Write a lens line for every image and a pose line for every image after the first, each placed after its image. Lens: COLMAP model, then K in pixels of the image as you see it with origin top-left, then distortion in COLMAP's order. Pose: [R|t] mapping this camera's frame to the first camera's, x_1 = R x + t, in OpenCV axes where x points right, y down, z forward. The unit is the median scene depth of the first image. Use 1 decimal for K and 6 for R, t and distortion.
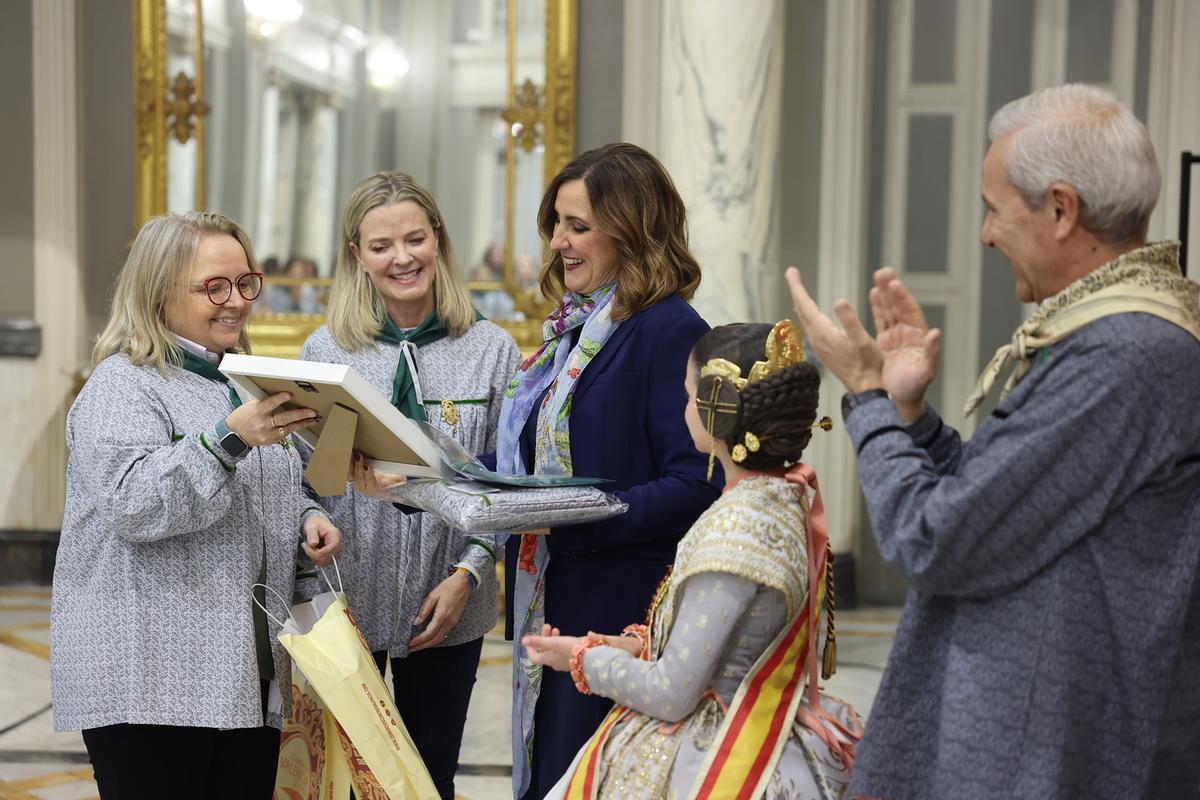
lens RADIAL K [[1668.4, 0, 600.0], [0, 1668.4, 400.0], [0, 0, 1]] dist [0.119634, 0.015235]
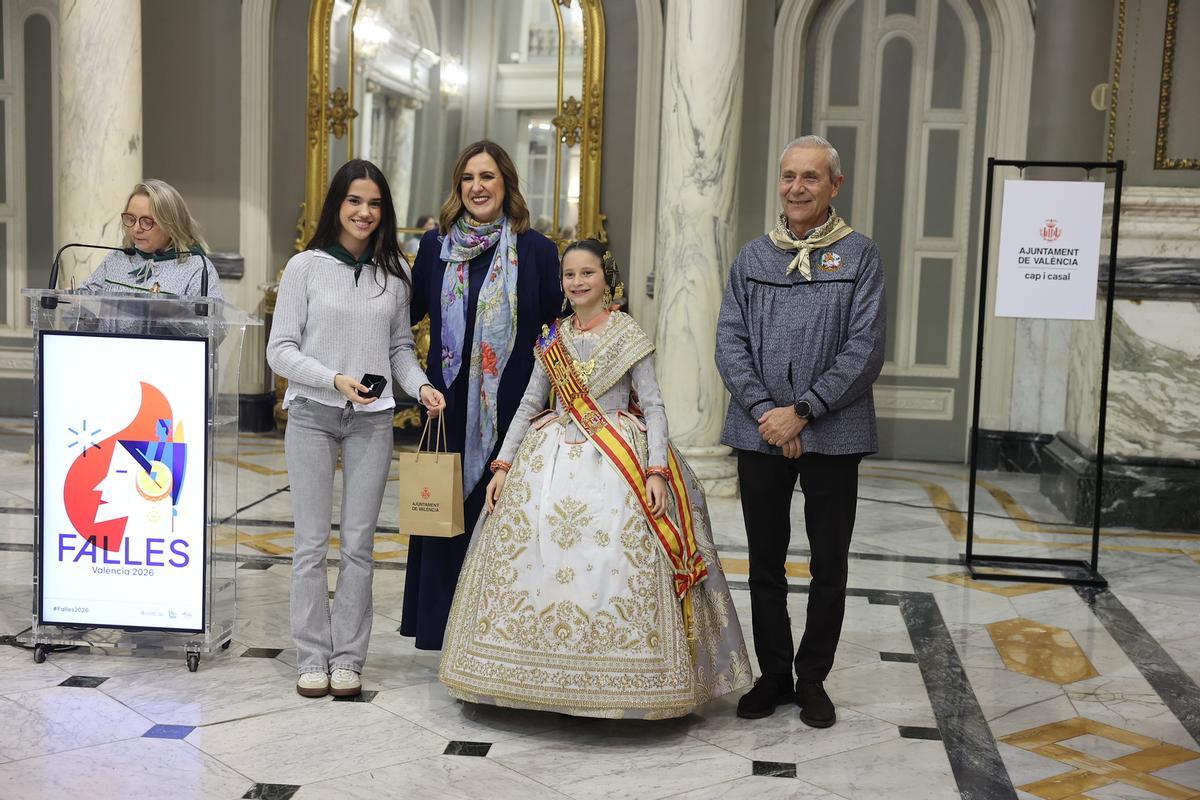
lens RADIAL K [[1661.7, 0, 600.0], [0, 1661.7, 400.0], [0, 0, 1]] dist [0.118399, 0.008329]
pose [[0.999730, 0.016657, 0.016222, -0.037174], [-0.016869, 0.999773, 0.013044, 0.056463], [-0.016001, -0.013314, 0.999783, -0.478523]]
